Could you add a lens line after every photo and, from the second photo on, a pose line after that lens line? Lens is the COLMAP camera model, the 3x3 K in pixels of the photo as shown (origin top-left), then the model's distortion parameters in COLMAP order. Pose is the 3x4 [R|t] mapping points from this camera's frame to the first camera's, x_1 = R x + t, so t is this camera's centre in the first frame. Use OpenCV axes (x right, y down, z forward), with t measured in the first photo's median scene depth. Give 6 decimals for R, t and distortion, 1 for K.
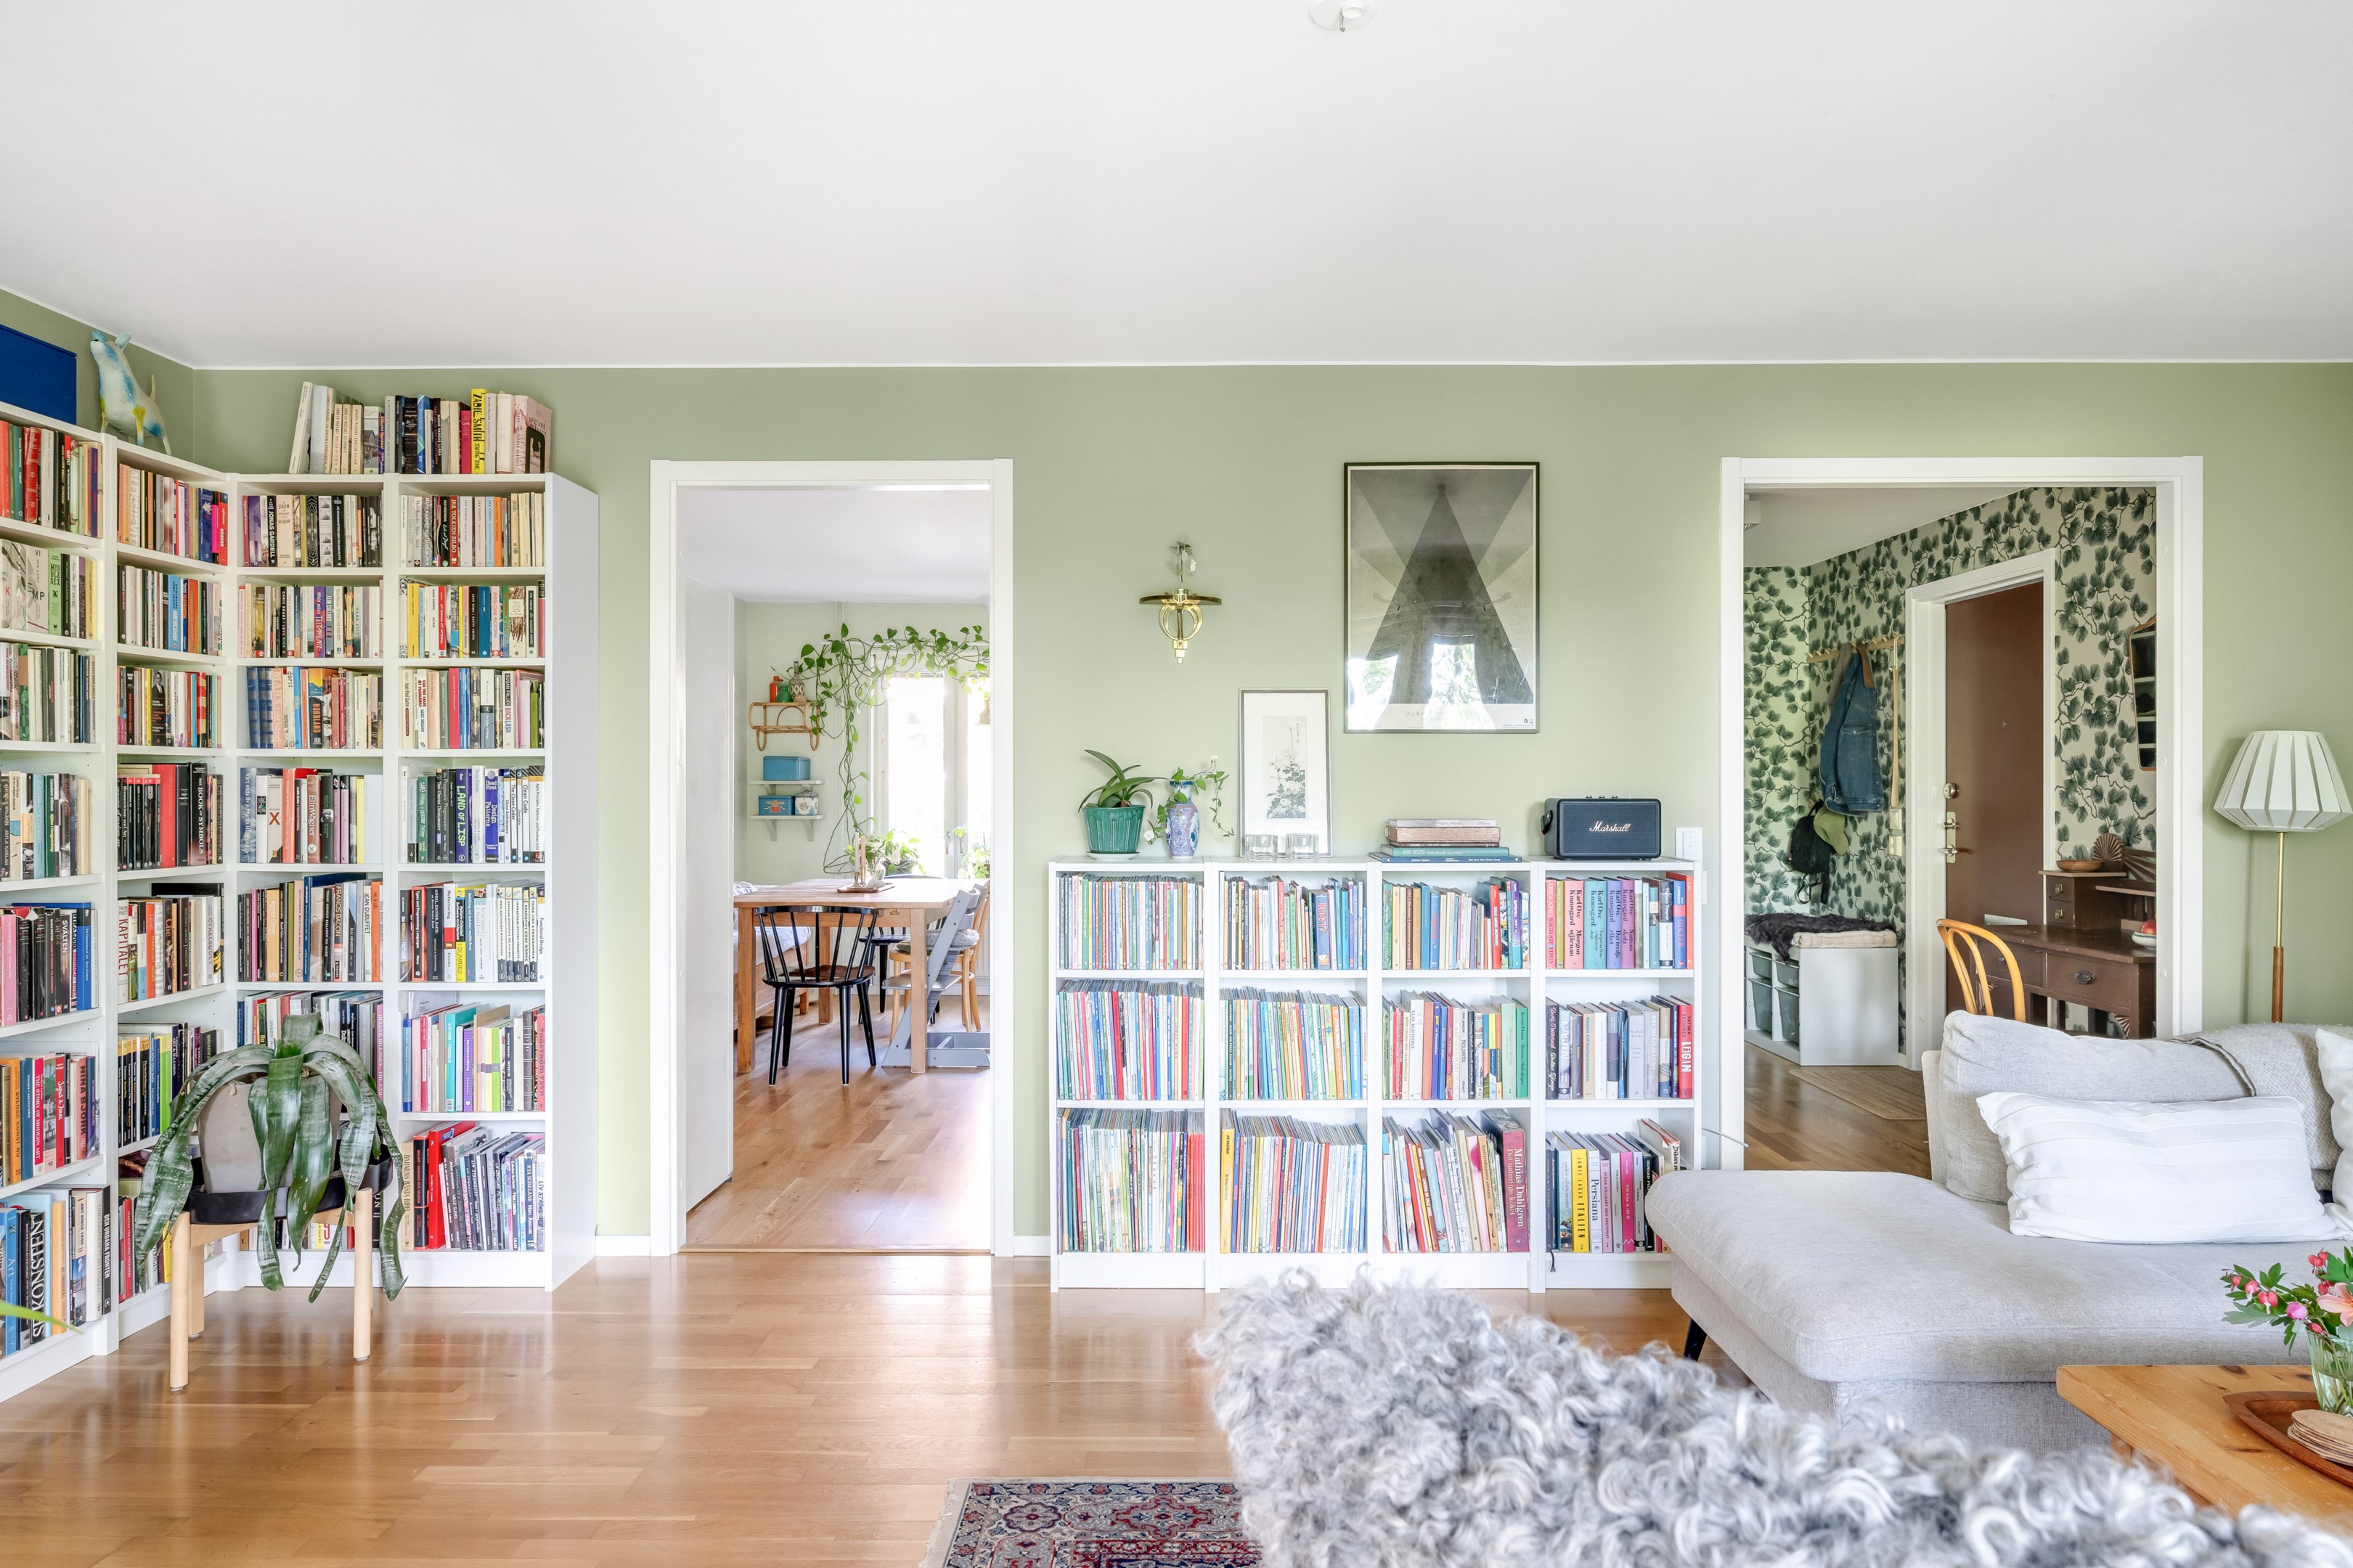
lens RADIAL K [[1406.3, 0, 1185.7], [0, 1406.3, 788.8], [0, 0, 1]] dist [-0.003030, -0.002374]
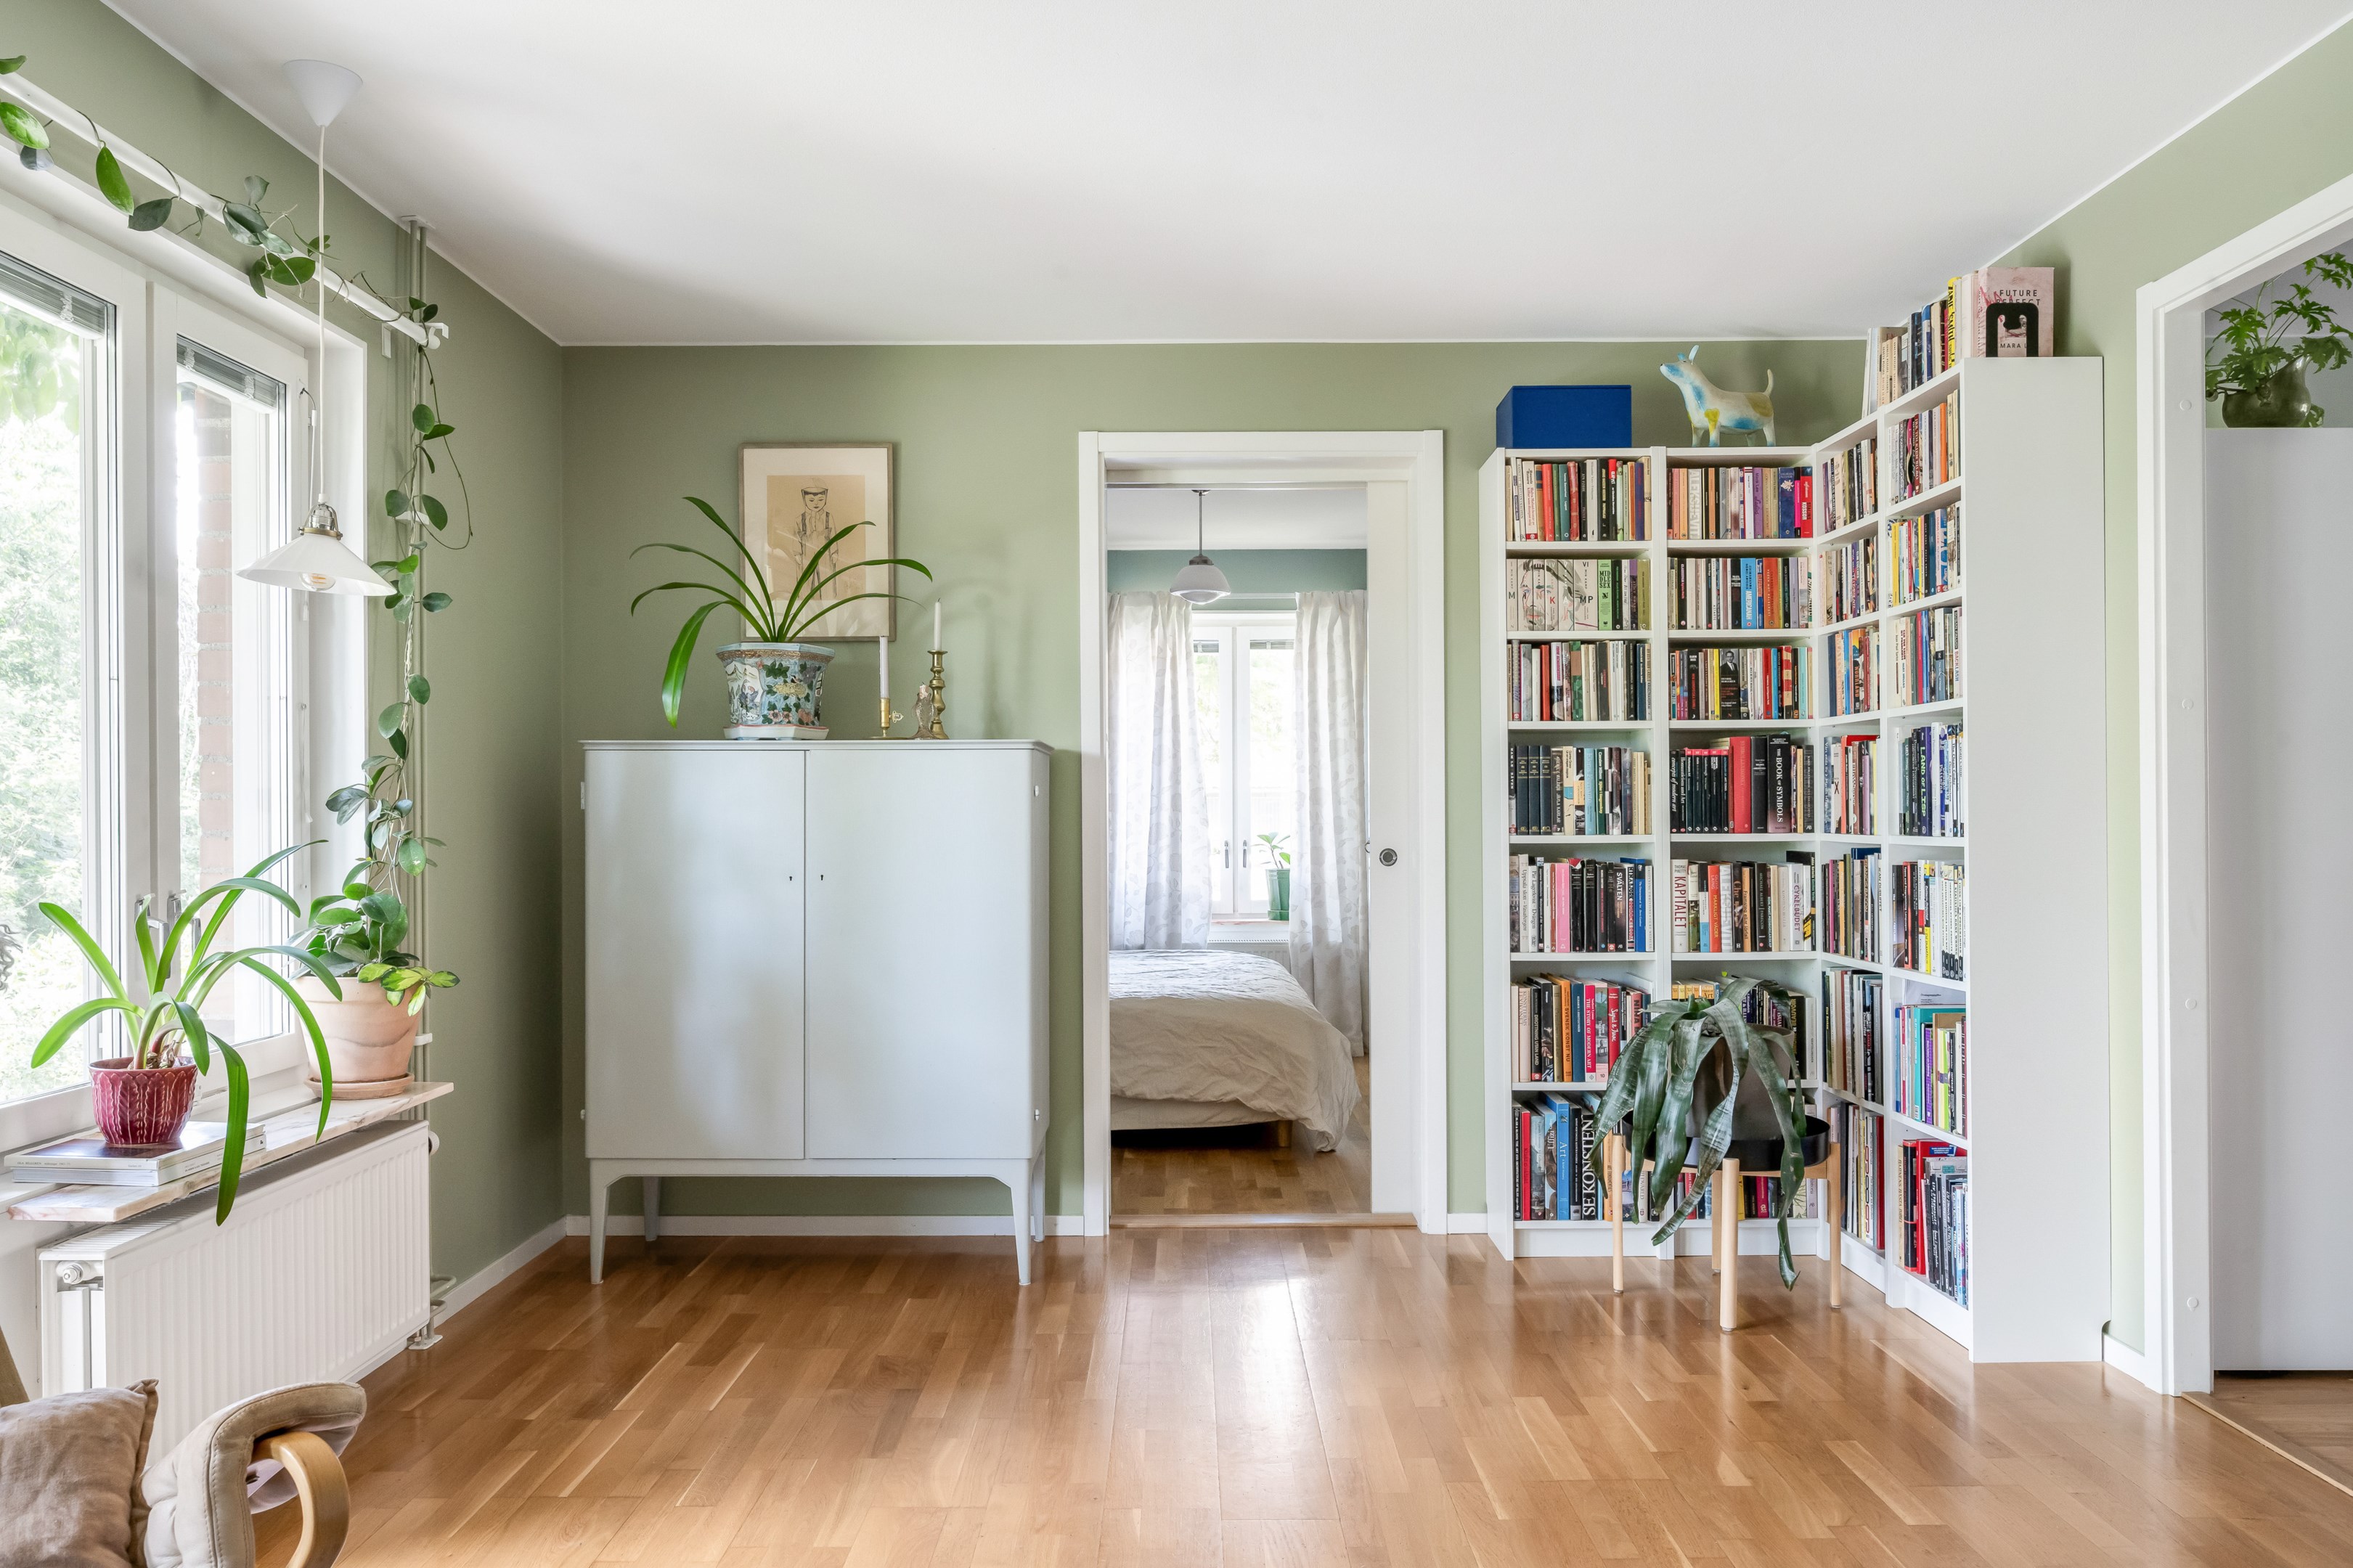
lens RADIAL K [[1689.9, 0, 1173.8], [0, 1689.9, 808.0], [0, 0, 1]] dist [0.001234, 0.000179]
pose [[0.002970, -0.002623, -0.999992, 0.337289], [0.005457, 0.999982, -0.002607, 0.022991], [0.999981, -0.005449, 0.002985, 0.343186]]
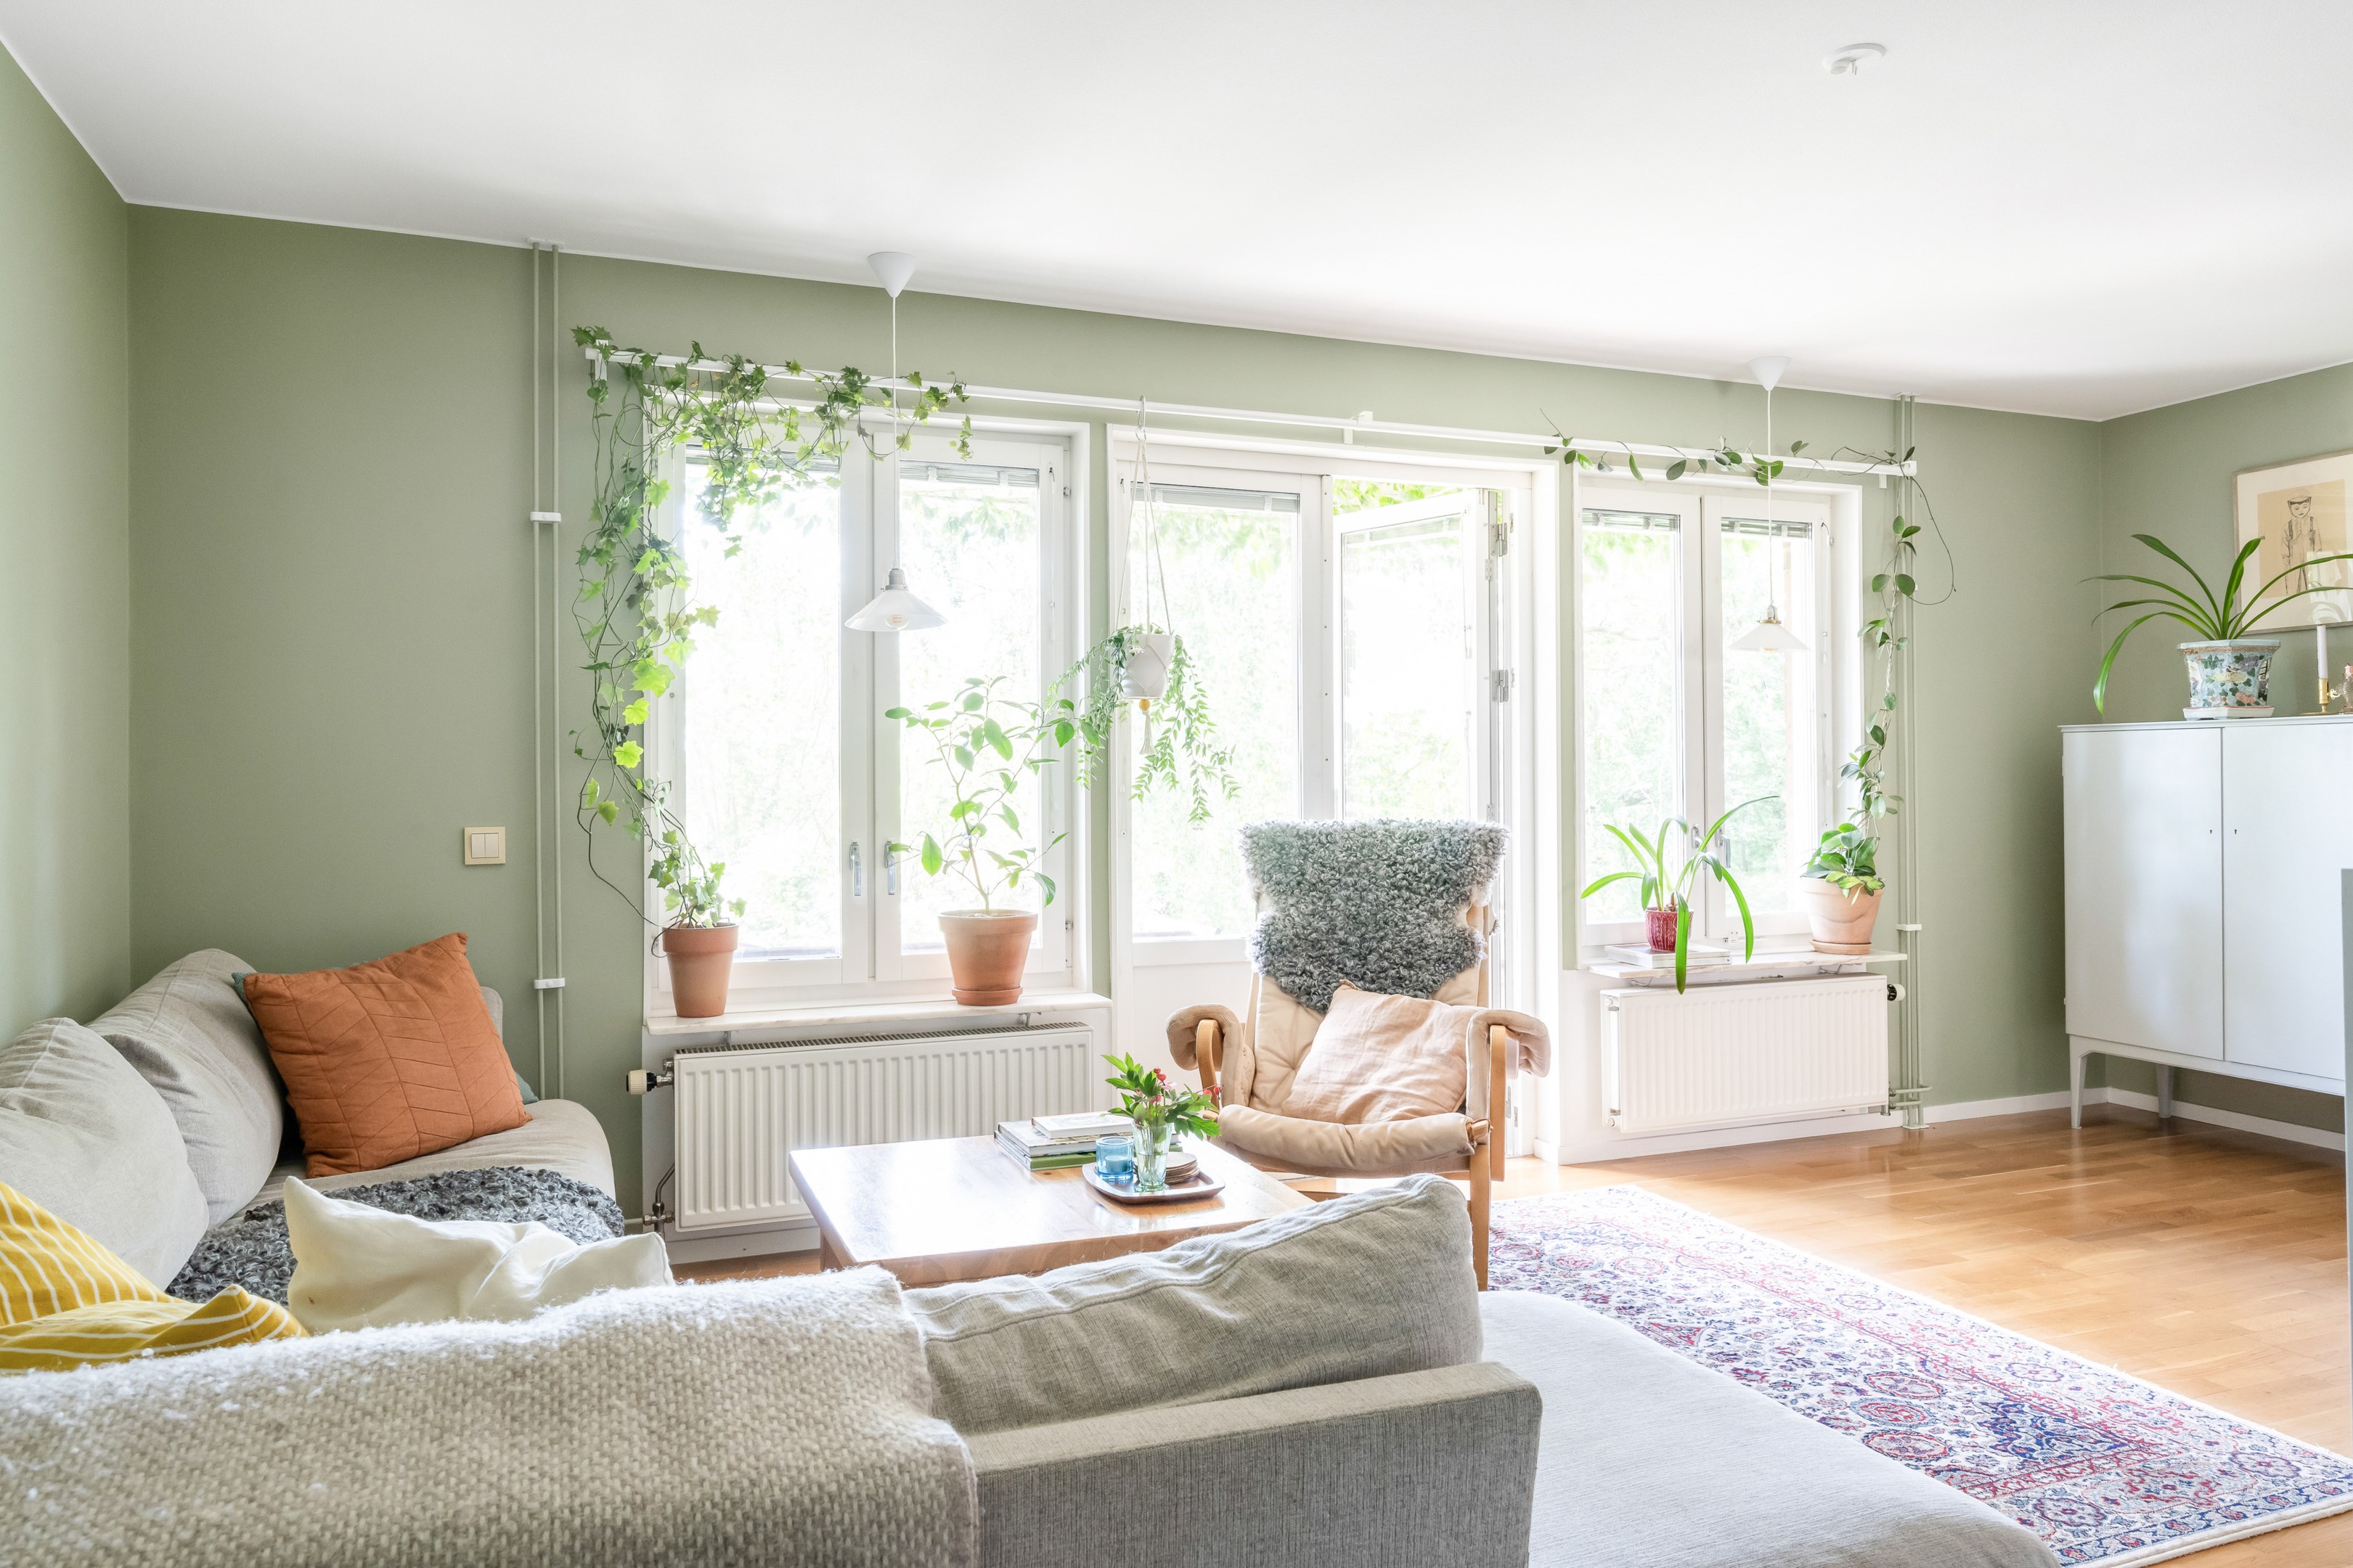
lens RADIAL K [[1564.7, 0, 1173.7], [0, 1564.7, 771.1], [0, 0, 1]] dist [0.000896, -0.003662]
pose [[-0.934550, 0.003250, -0.355816, 0.427094], [0.006501, 0.999947, -0.007942, 0.021158], [0.355771, -0.009735, -0.934522, 0.797128]]
